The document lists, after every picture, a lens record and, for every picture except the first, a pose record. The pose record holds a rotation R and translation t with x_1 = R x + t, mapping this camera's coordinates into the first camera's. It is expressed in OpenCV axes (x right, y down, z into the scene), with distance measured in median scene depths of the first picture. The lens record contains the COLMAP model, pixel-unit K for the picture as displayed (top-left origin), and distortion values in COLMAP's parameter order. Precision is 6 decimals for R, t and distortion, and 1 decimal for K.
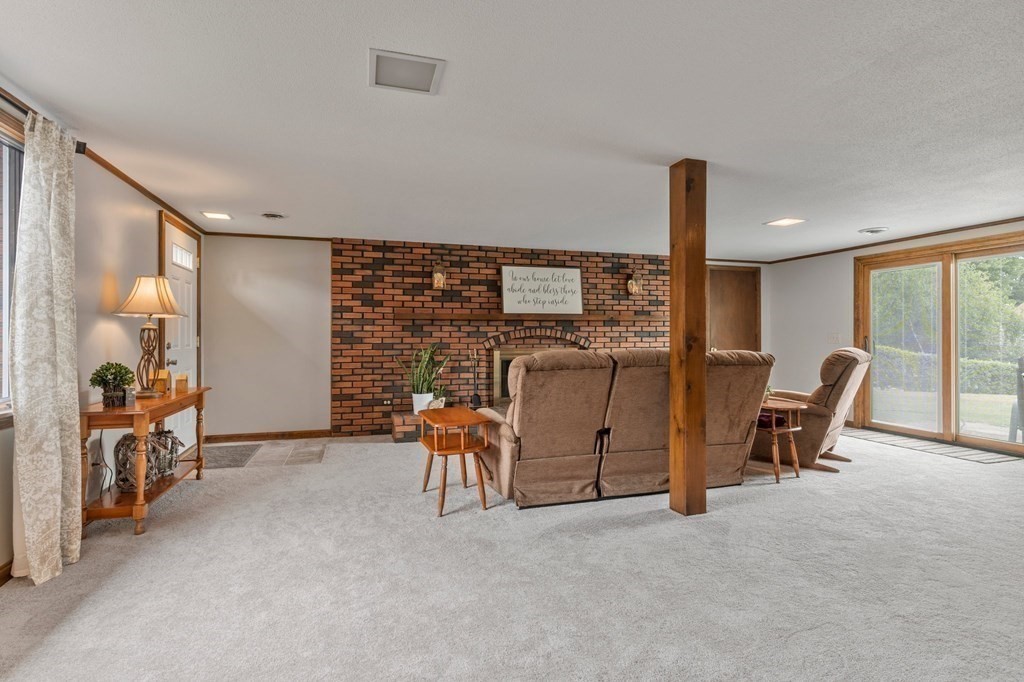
lens RADIAL K [[494.6, 0, 510.8], [0, 494.6, 328.3], [0, 0, 1]] dist [-0.000736, -0.000057]
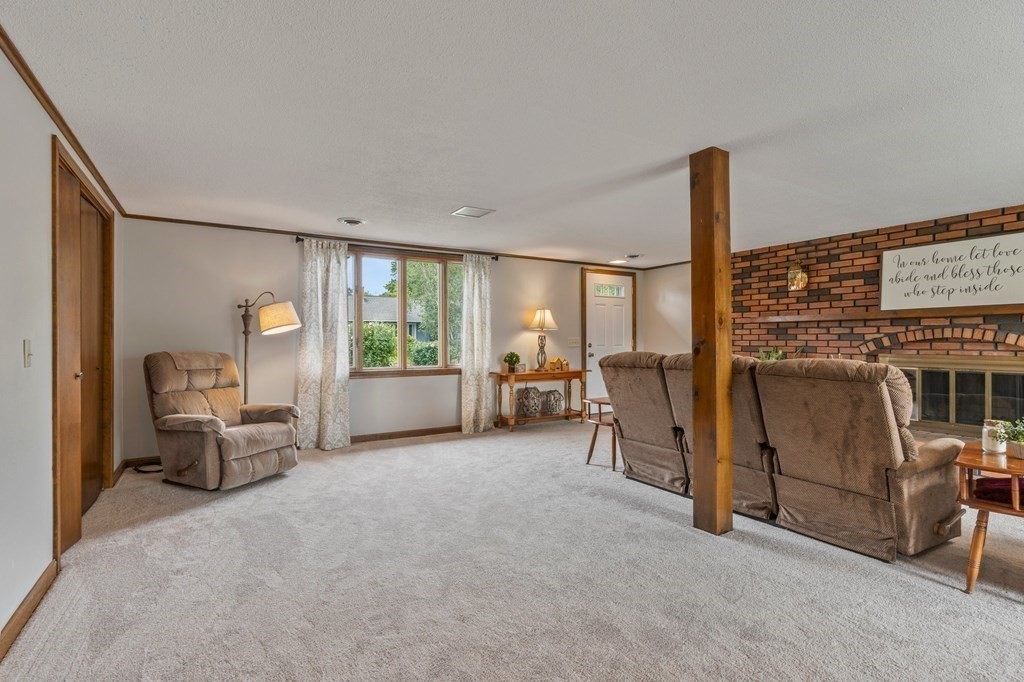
lens RADIAL K [[494.6, 0, 510.8], [0, 494.6, 328.3], [0, 0, 1]] dist [-0.000736, -0.000057]
pose [[0.249638, -0.023019, -0.968066, 0.626027], [0.018550, 0.999648, -0.018986, 0.002813], [0.968162, -0.013218, 0.249977, 0.219091]]
